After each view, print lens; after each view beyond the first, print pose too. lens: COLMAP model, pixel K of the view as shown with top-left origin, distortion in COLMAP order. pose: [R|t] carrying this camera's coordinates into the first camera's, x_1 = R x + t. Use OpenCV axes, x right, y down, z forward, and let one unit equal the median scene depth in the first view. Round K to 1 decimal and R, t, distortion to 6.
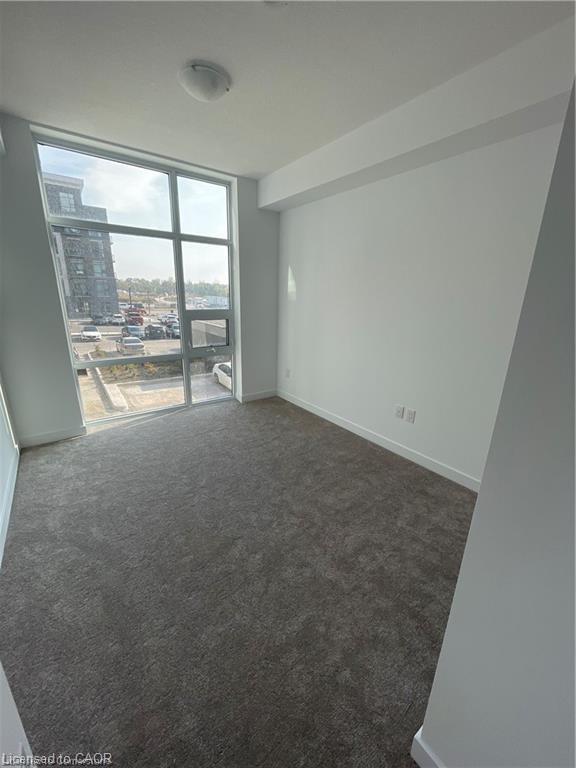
lens RADIAL K [[311.8, 0, 288.0], [0, 311.8, 384.0], [0, 0, 1]] dist [-0.002548, -0.000017]
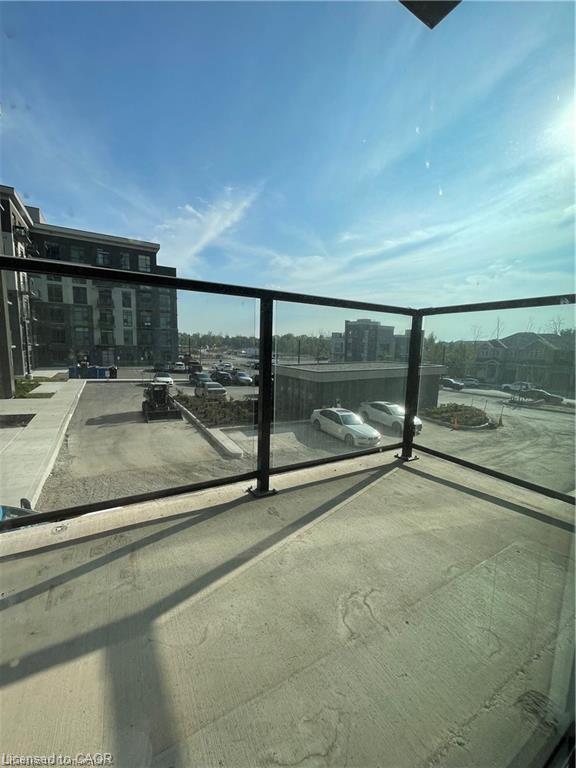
lens RADIAL K [[311.8, 0, 288.0], [0, 311.8, 384.0], [0, 0, 1]] dist [-0.002548, -0.000017]
pose [[0.995890, 0.010919, -0.089911, -0.120622], [-0.025444, 0.986458, -0.162029, 0.006530], [0.086924, 0.163650, 0.982681, 0.033745]]
